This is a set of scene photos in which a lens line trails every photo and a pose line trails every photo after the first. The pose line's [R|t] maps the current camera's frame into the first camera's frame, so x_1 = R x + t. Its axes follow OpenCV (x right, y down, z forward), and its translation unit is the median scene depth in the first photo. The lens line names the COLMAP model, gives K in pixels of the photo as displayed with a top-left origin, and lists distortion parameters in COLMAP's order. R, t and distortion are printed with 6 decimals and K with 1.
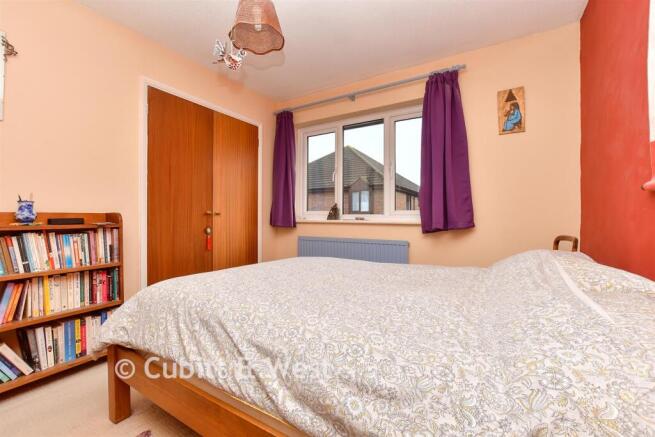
lens RADIAL K [[281.6, 0, 327.5], [0, 281.6, 218.5], [0, 0, 1]] dist [-0.044965, -0.000091]
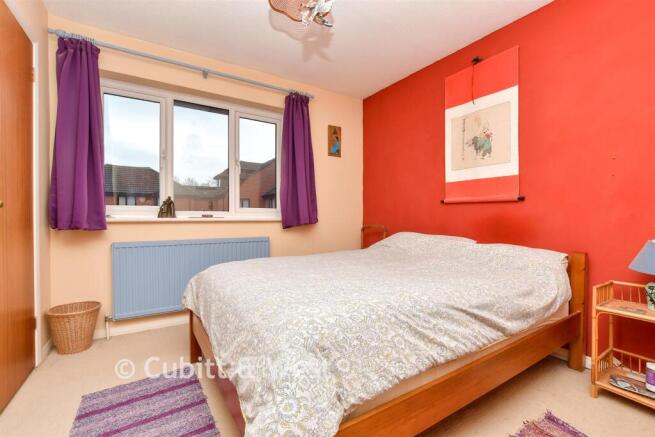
lens RADIAL K [[276.8, 0, 327.5], [0, 276.8, 218.5], [0, 0, 1]] dist [-0.009971, 0.000133]
pose [[0.456367, -0.004995, 0.889778, -0.564186], [0.001140, 0.999987, 0.005028, 0.004851], [-0.889791, -0.001280, 0.456366, 0.324472]]
